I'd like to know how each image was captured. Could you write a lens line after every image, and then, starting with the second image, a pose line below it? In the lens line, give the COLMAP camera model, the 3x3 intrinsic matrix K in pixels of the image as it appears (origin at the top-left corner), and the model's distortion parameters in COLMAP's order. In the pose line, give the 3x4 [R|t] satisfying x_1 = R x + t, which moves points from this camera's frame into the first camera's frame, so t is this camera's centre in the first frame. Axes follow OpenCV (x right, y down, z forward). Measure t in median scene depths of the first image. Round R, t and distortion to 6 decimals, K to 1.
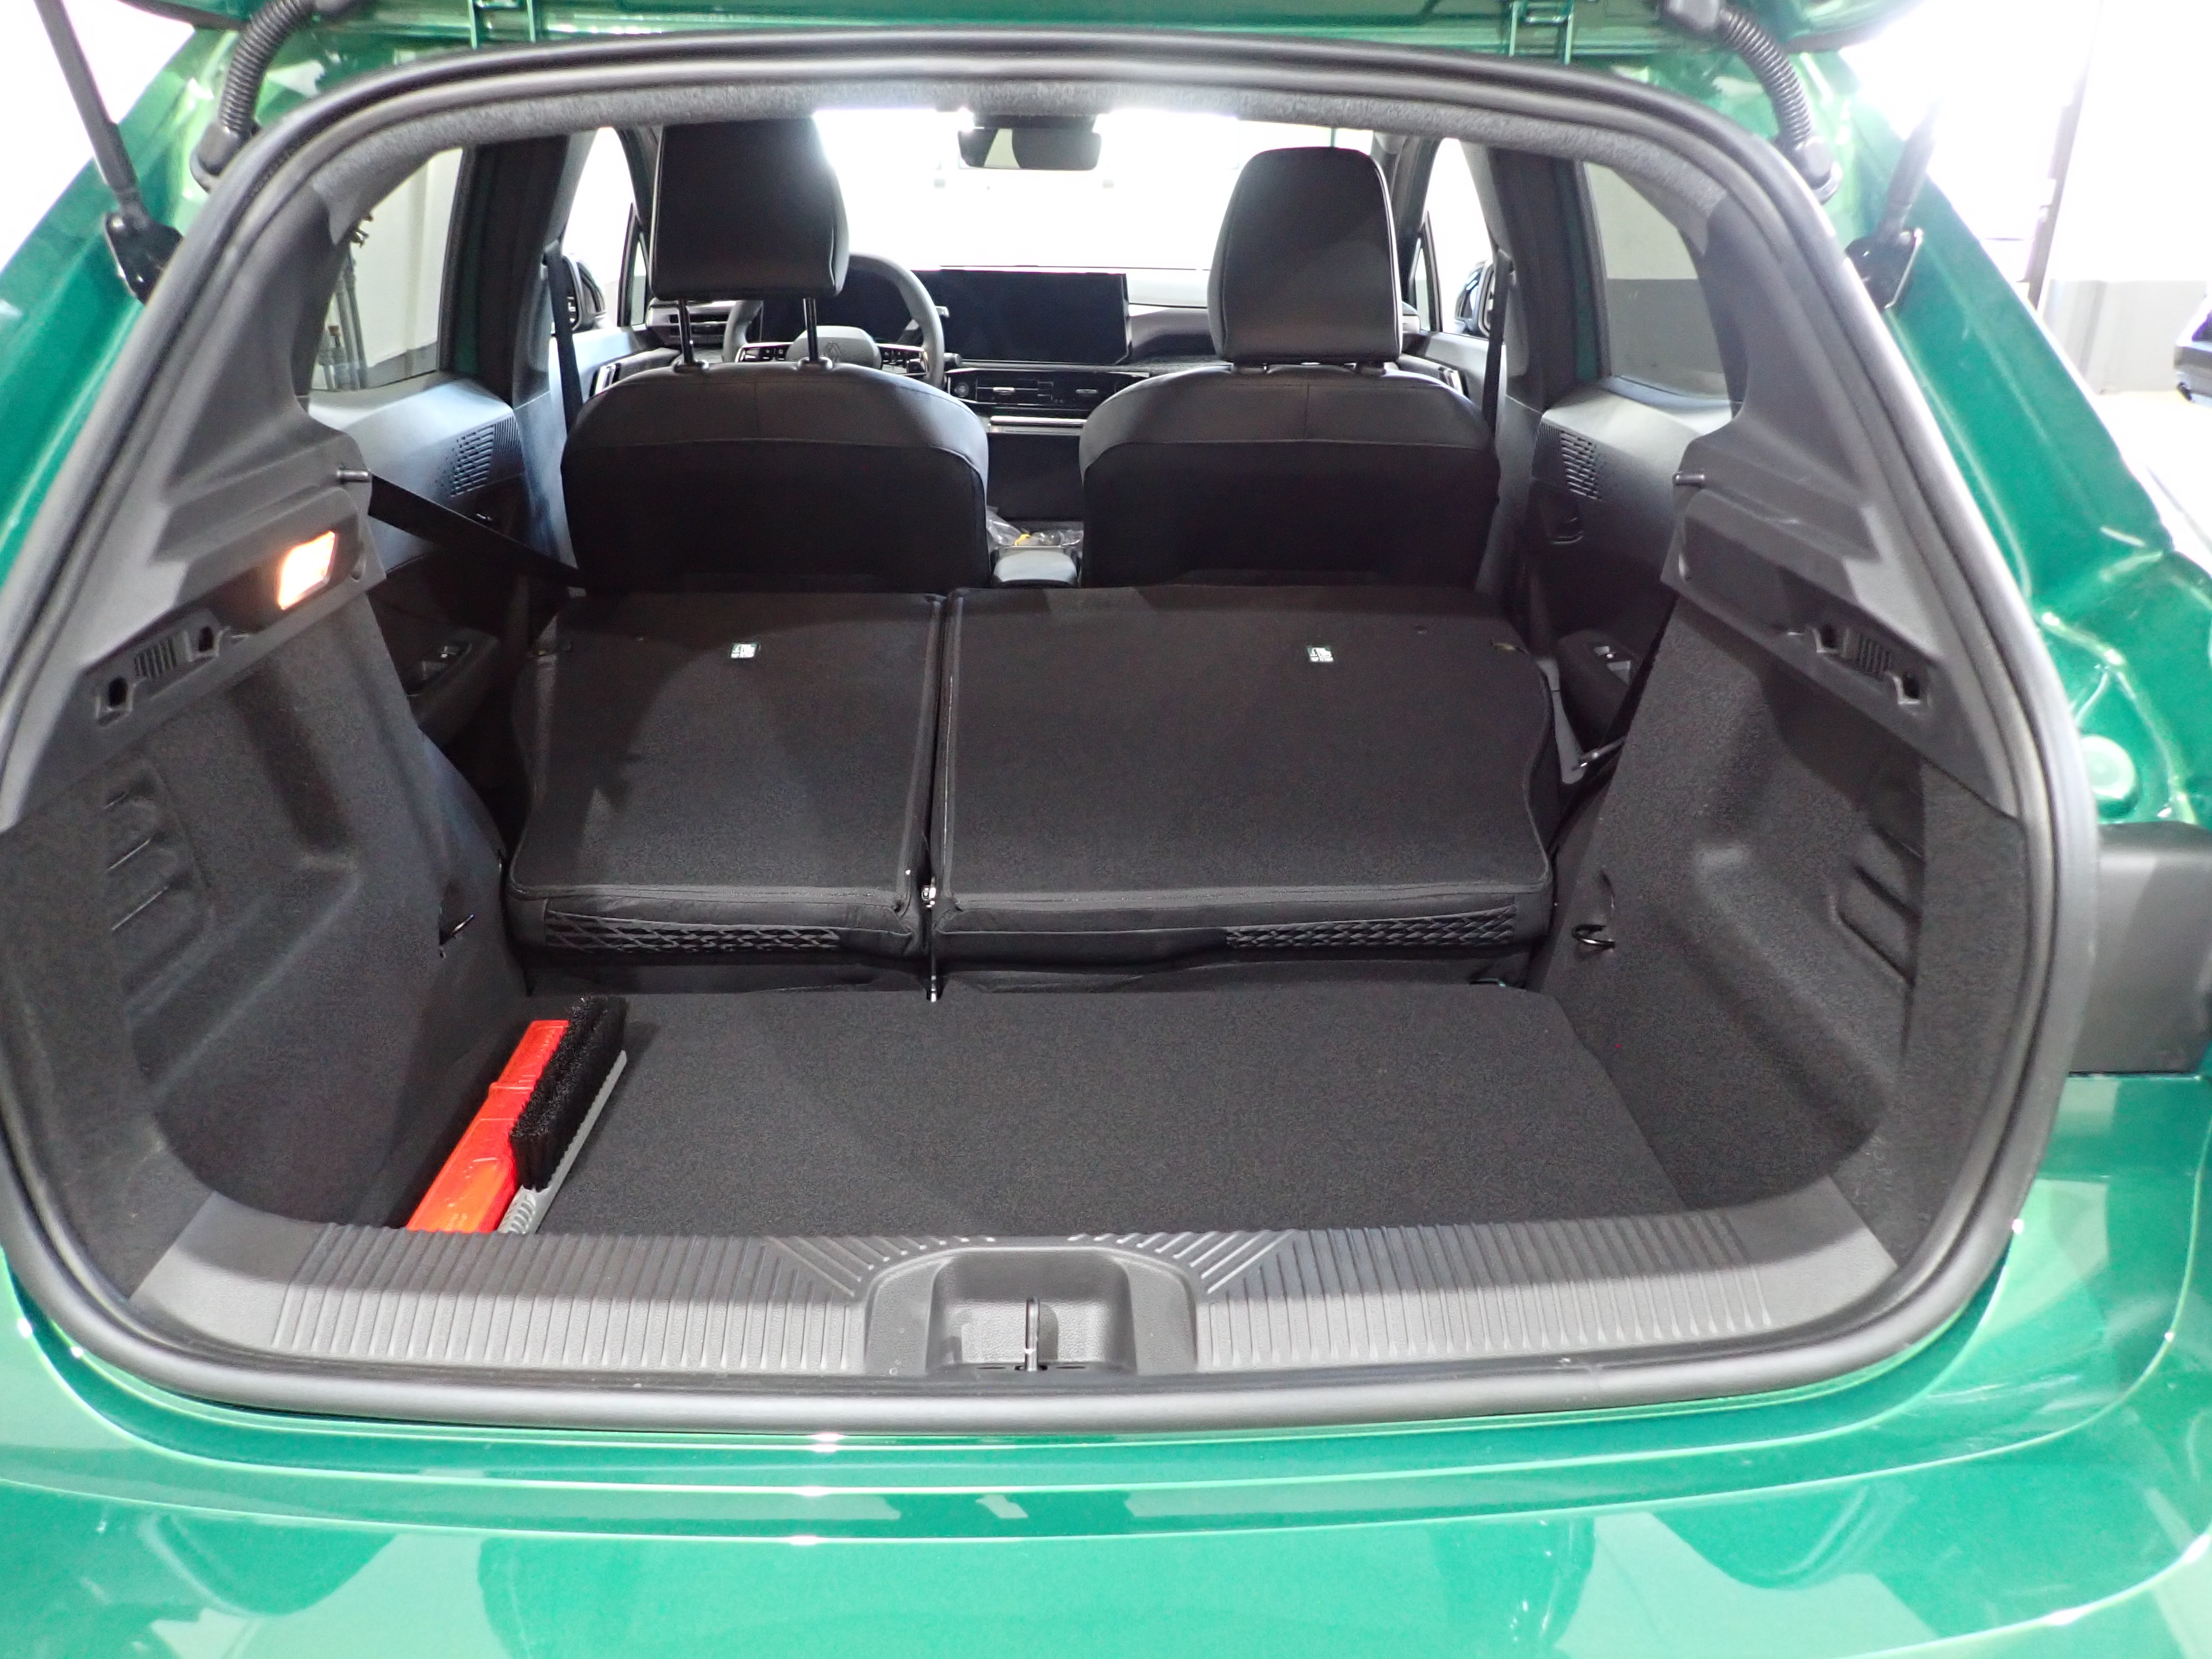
lens RADIAL K [[1632.5, 0, 1106.0], [0, 1632.5, 829.5], [0, 0, 1]] dist [0.002920, -0.005514]
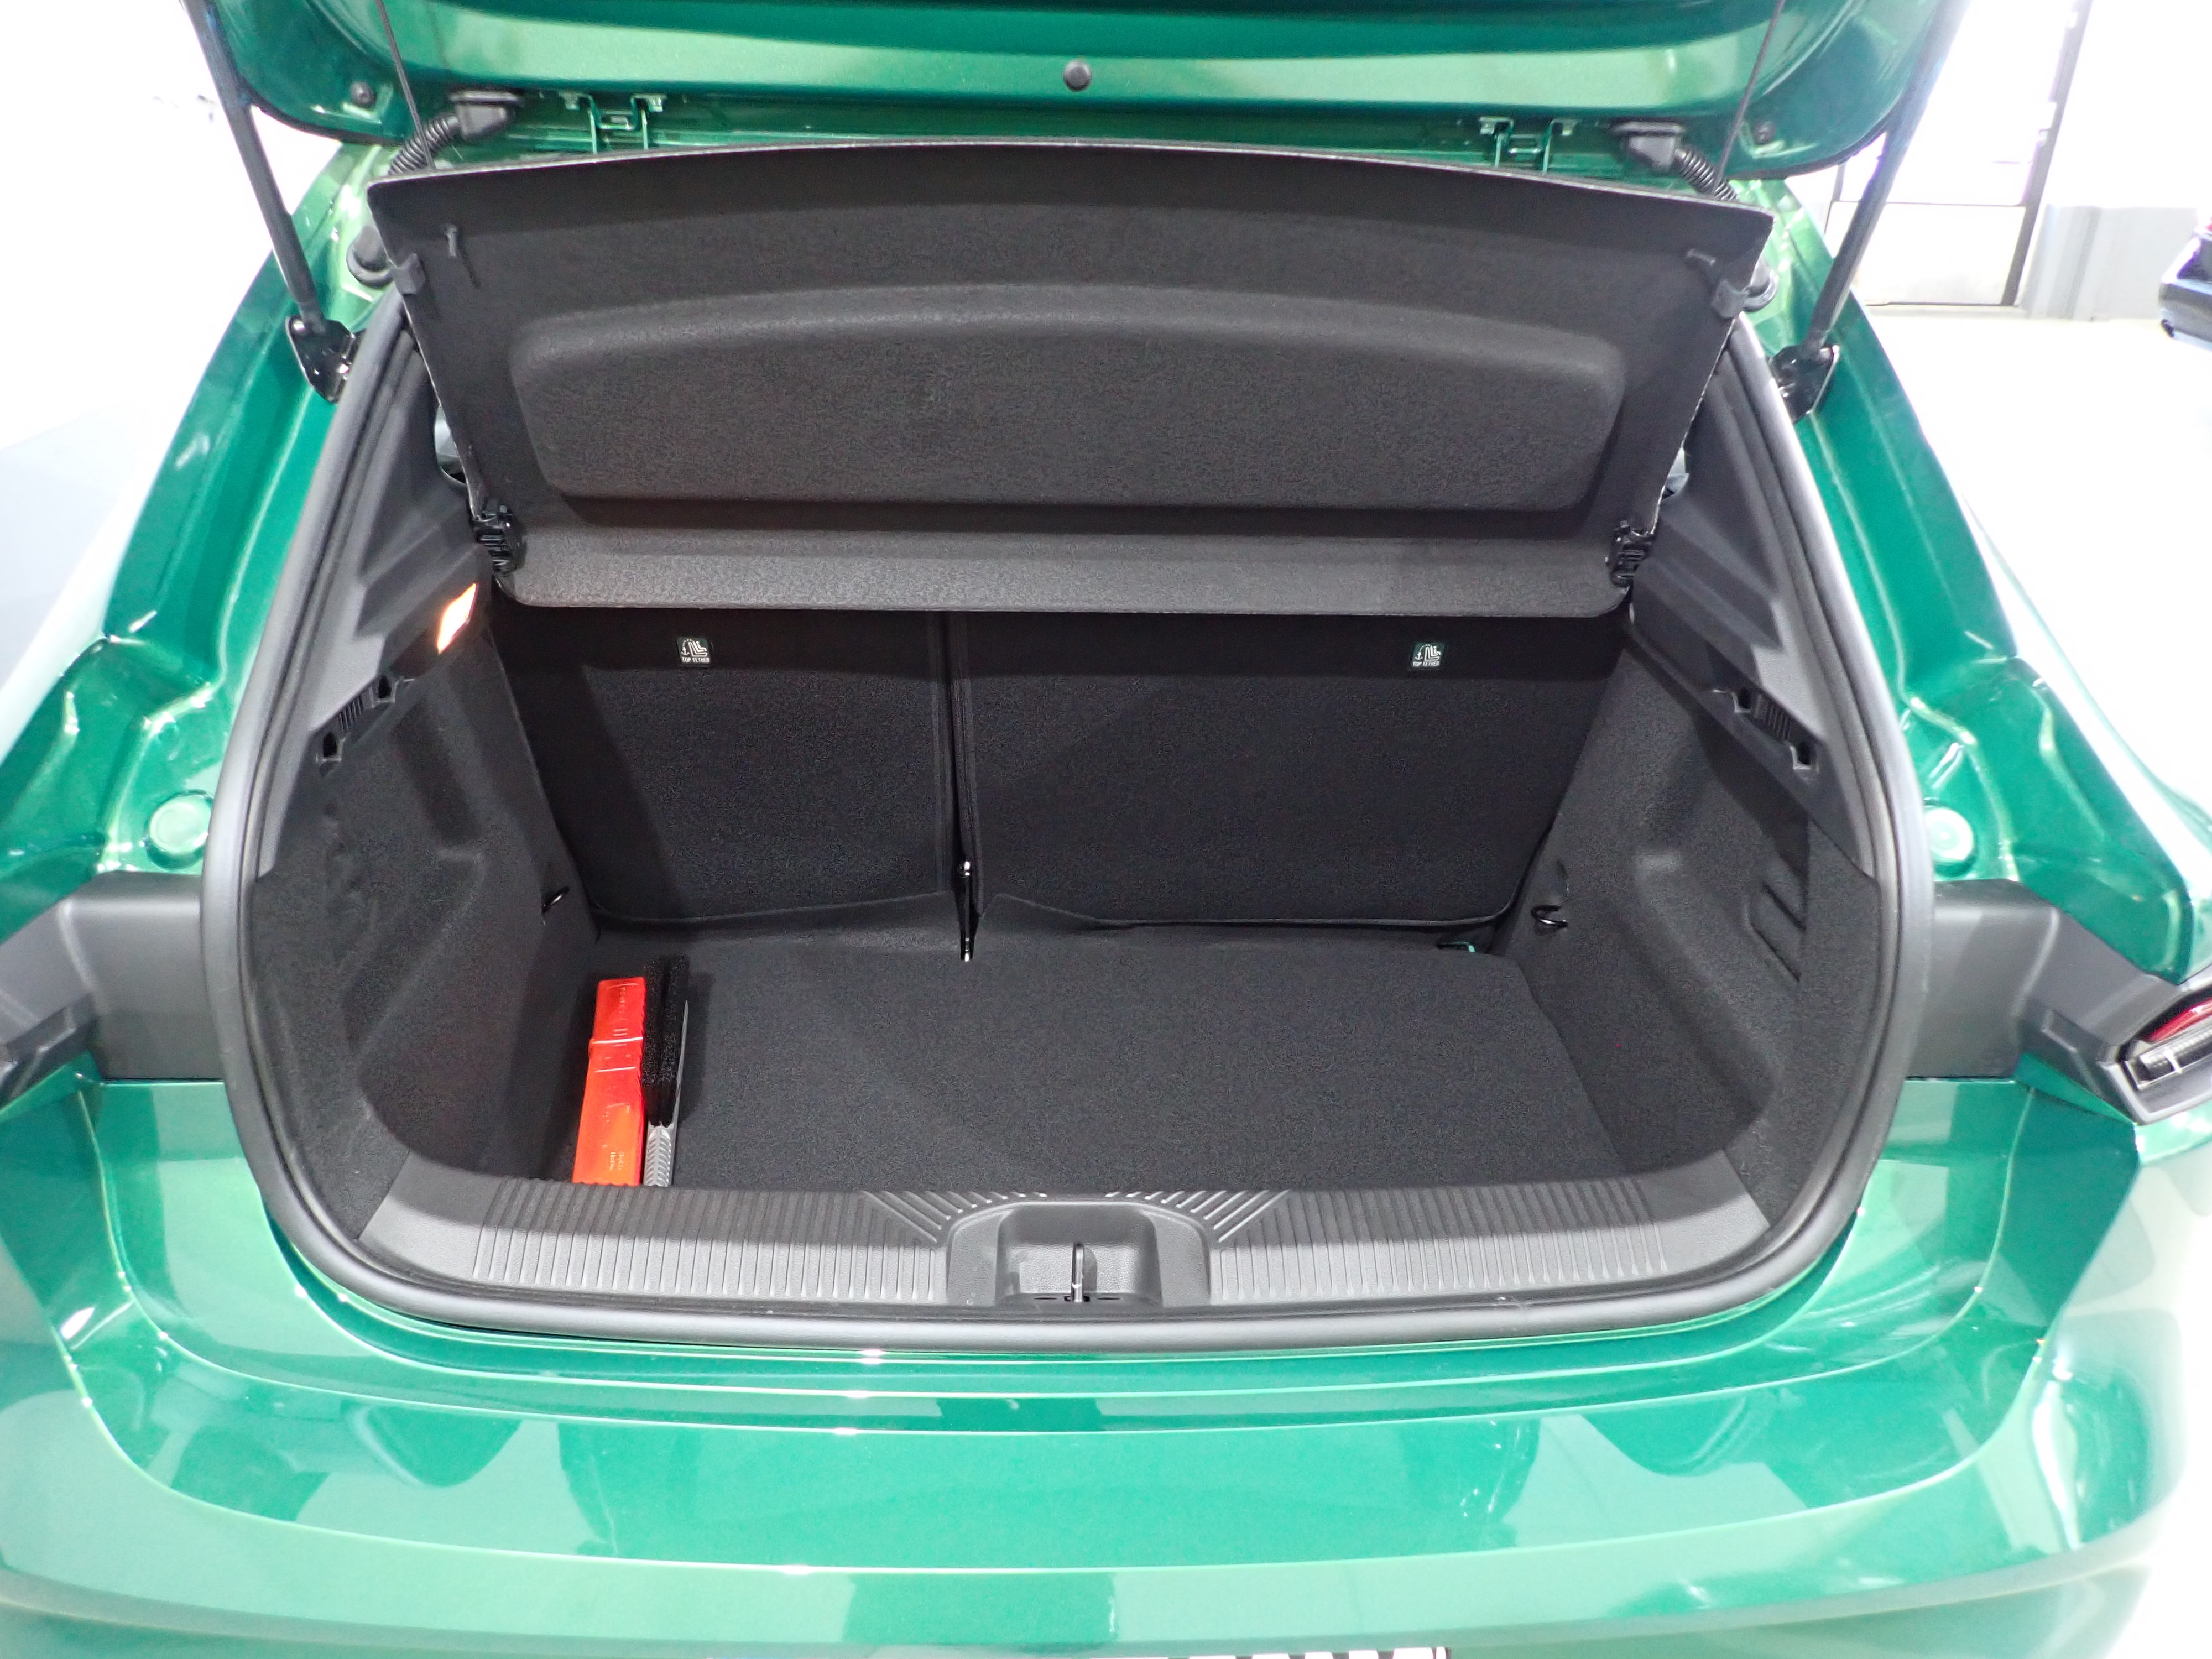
lens RADIAL K [[1632.5, 0, 1106.0], [0, 1632.5, 829.5], [0, 0, 1]] dist [0.002920, -0.005514]
pose [[0.999886, 0.012337, 0.008653, -0.036975], [-0.012874, 0.997805, 0.064955, -0.105831], [-0.007833, -0.065059, 0.997851, -0.215968]]
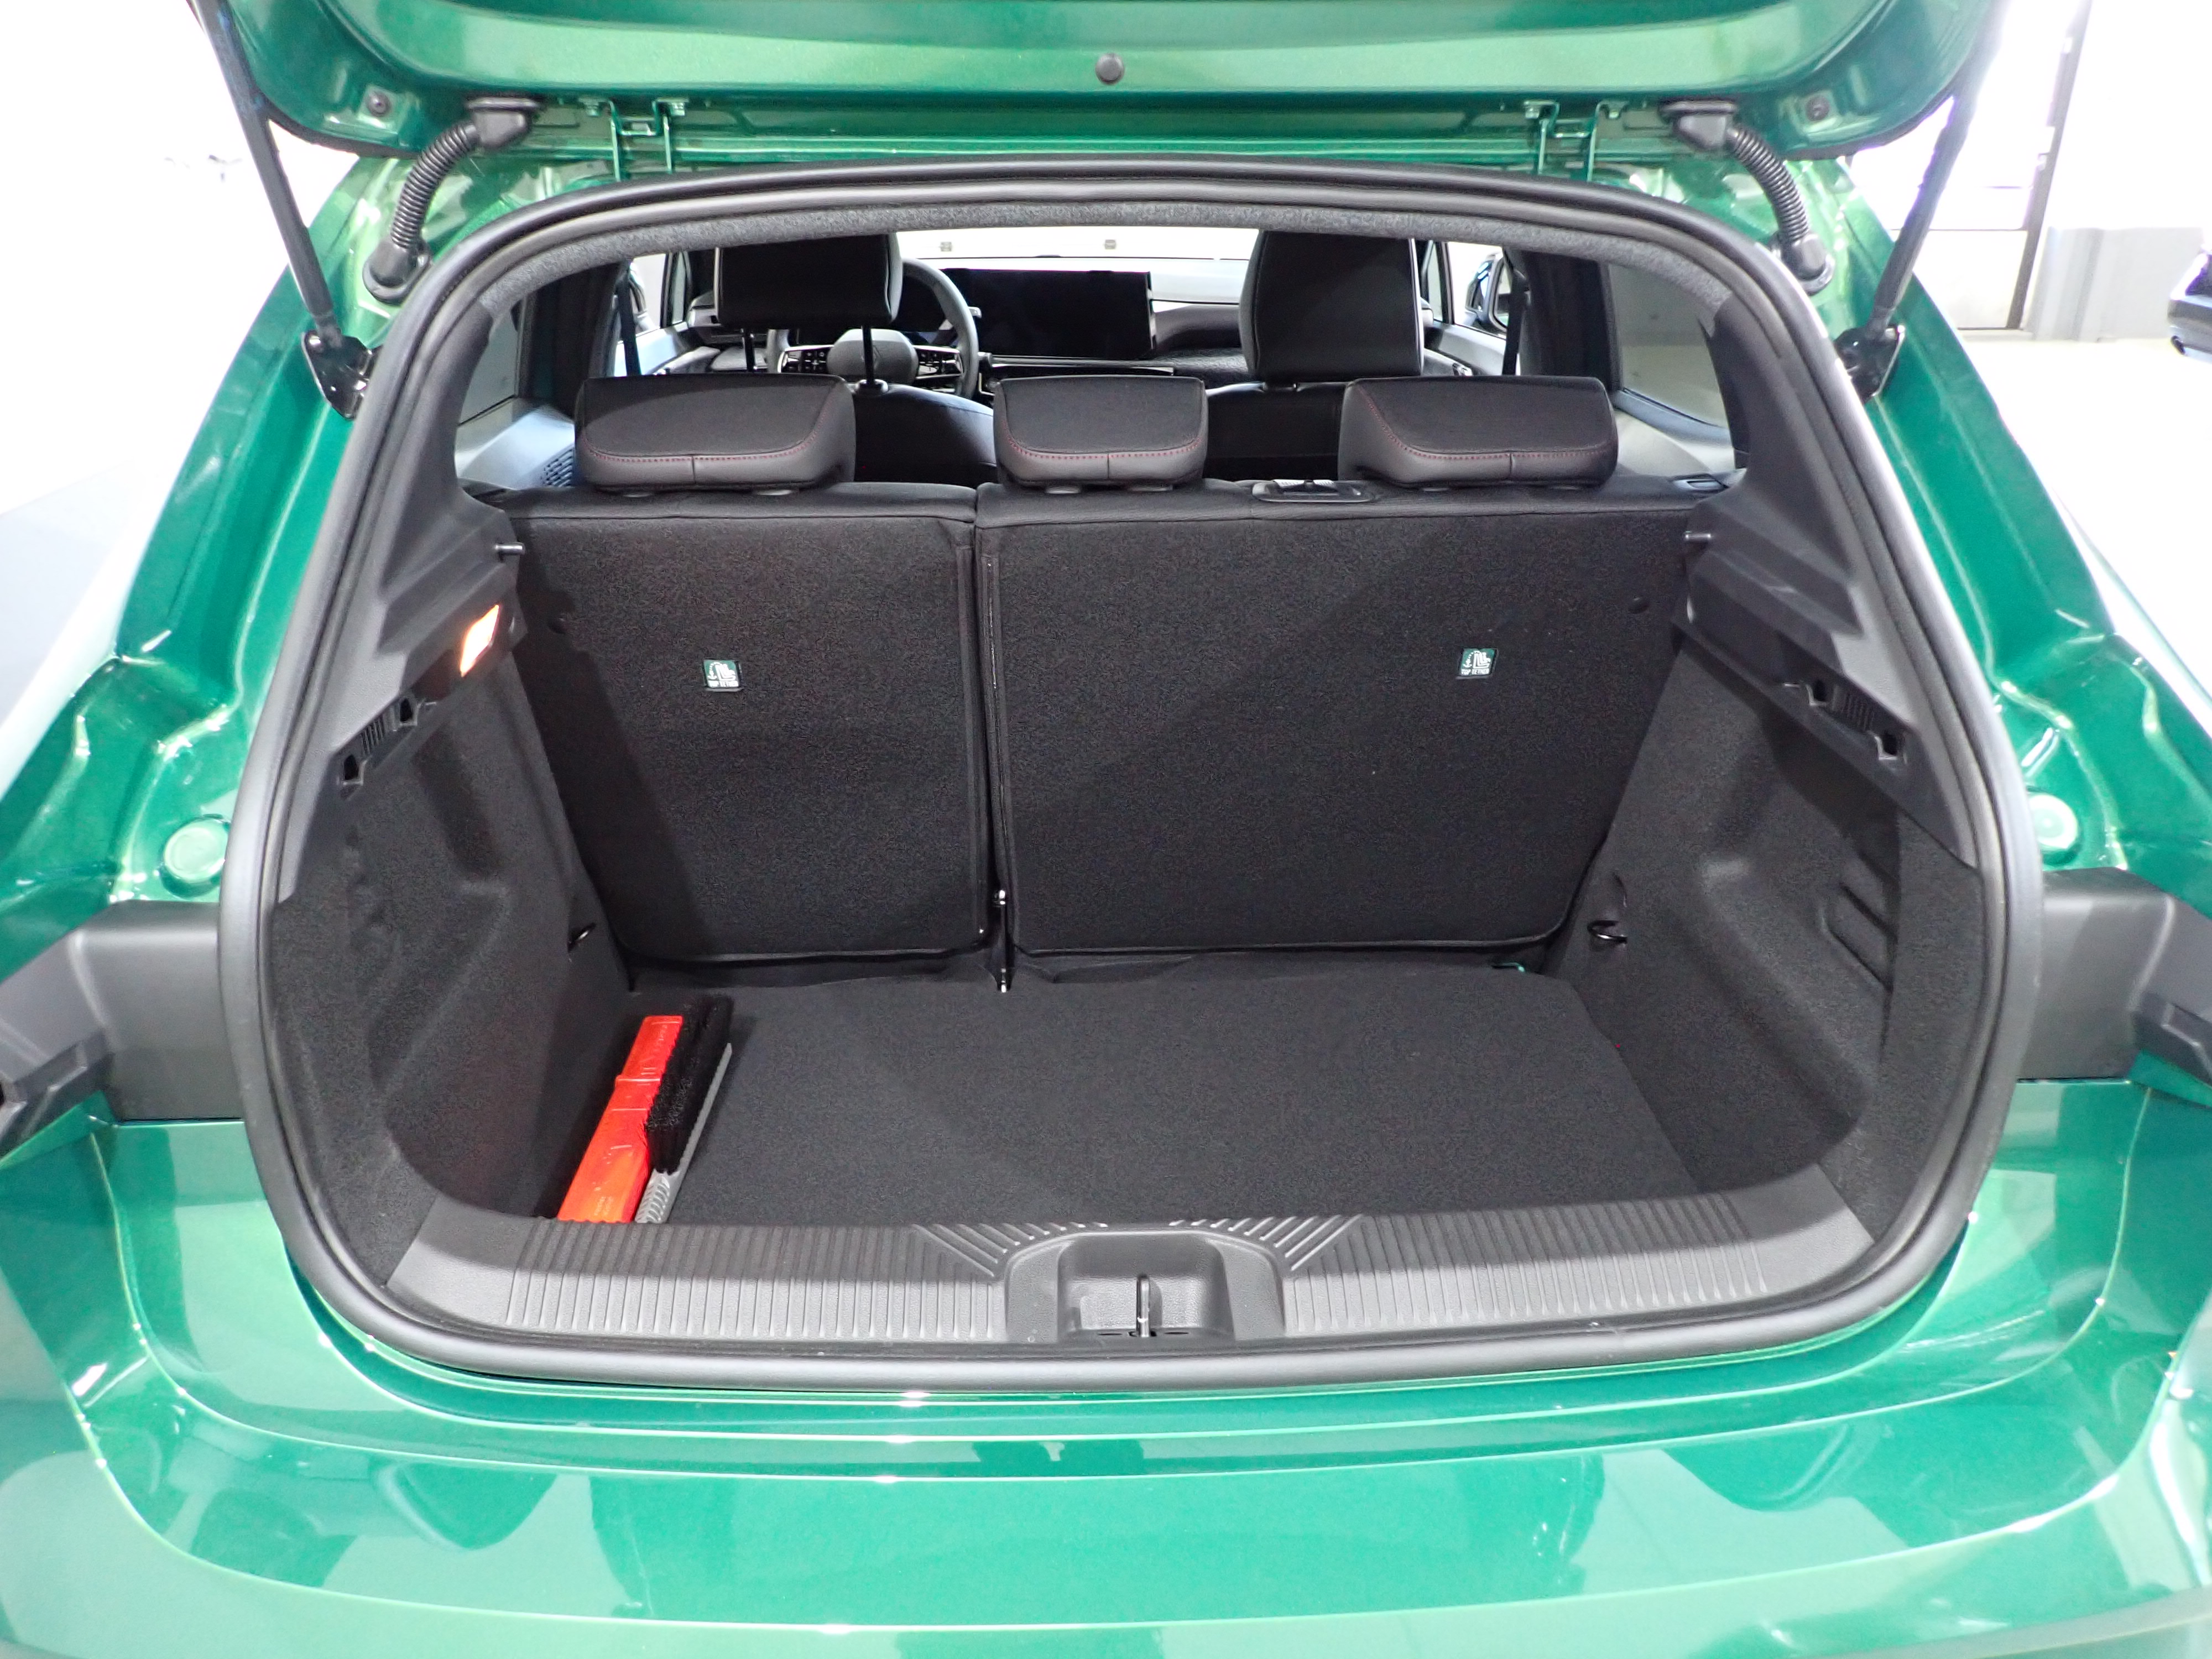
lens RADIAL K [[1632.5, 0, 1106.0], [0, 1632.5, 829.5], [0, 0, 1]] dist [0.002920, -0.005514]
pose [[0.999952, -0.009701, 0.001546, -0.067427], [0.009640, 0.999316, 0.035713, -0.075087], [-0.001891, -0.035696, 0.999361, -0.163398]]
